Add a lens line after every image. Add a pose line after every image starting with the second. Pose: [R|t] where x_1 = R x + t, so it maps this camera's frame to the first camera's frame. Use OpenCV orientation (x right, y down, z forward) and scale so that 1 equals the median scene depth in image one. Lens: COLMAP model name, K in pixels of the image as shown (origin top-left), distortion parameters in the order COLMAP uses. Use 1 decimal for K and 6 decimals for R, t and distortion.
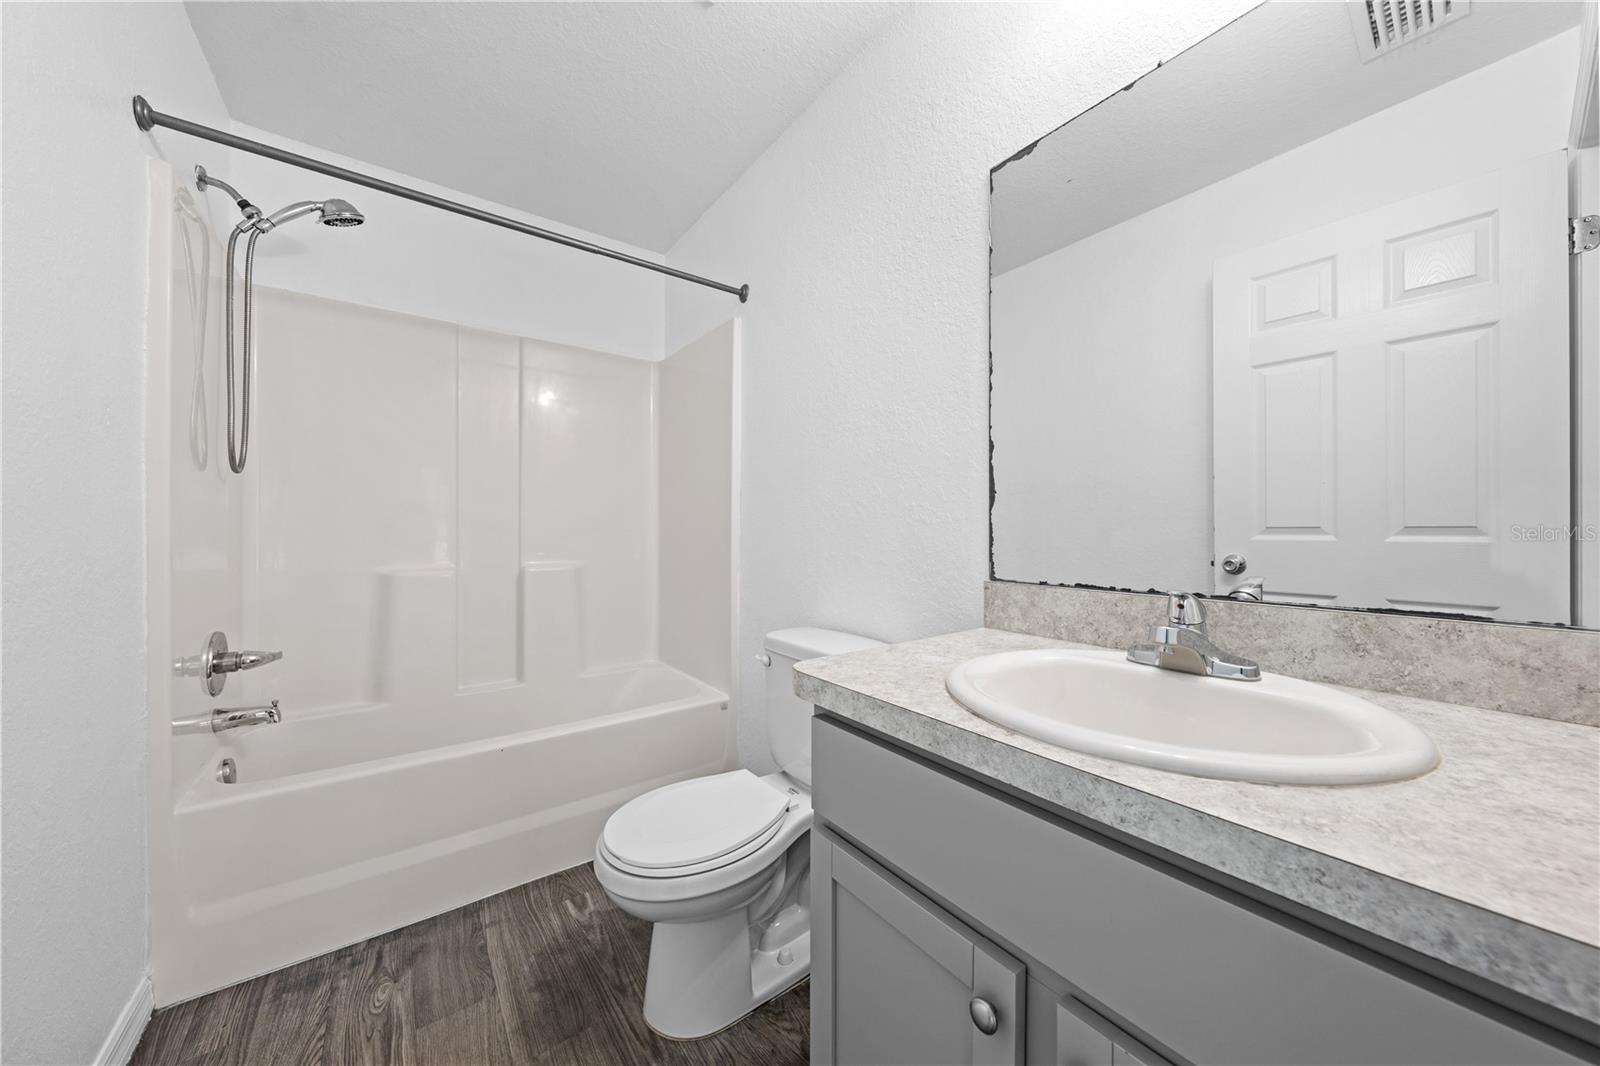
lens RADIAL K [[543.4, 0, 797.0], [0, 543.4, 535.4], [0, 0, 1]] dist [-0.002839, -0.000248]
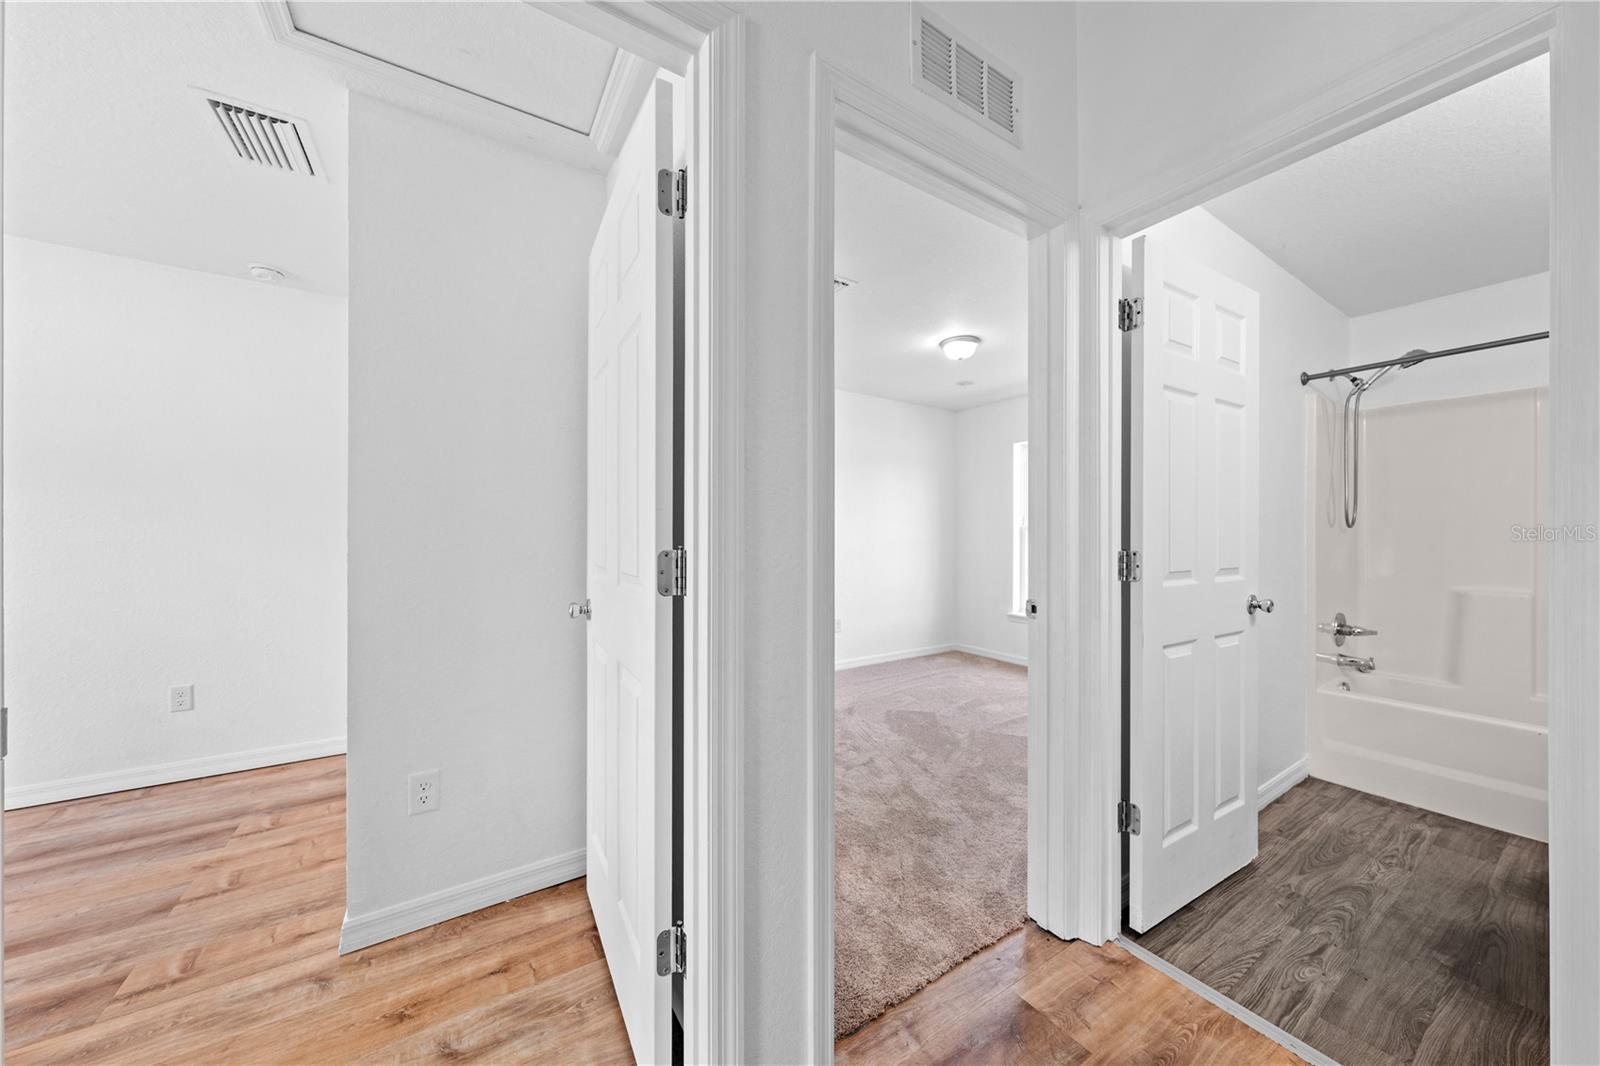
lens RADIAL K [[554.7, 0, 801.2], [0, 554.7, 533.6], [0, 0, 1]] dist [-0.001790, 0.000294]
pose [[-0.055039, 0.001596, -0.998483, 0.965412], [0.001446, 0.999998, 0.001519, -0.104435], [0.998483, -0.001360, -0.055041, -0.773397]]
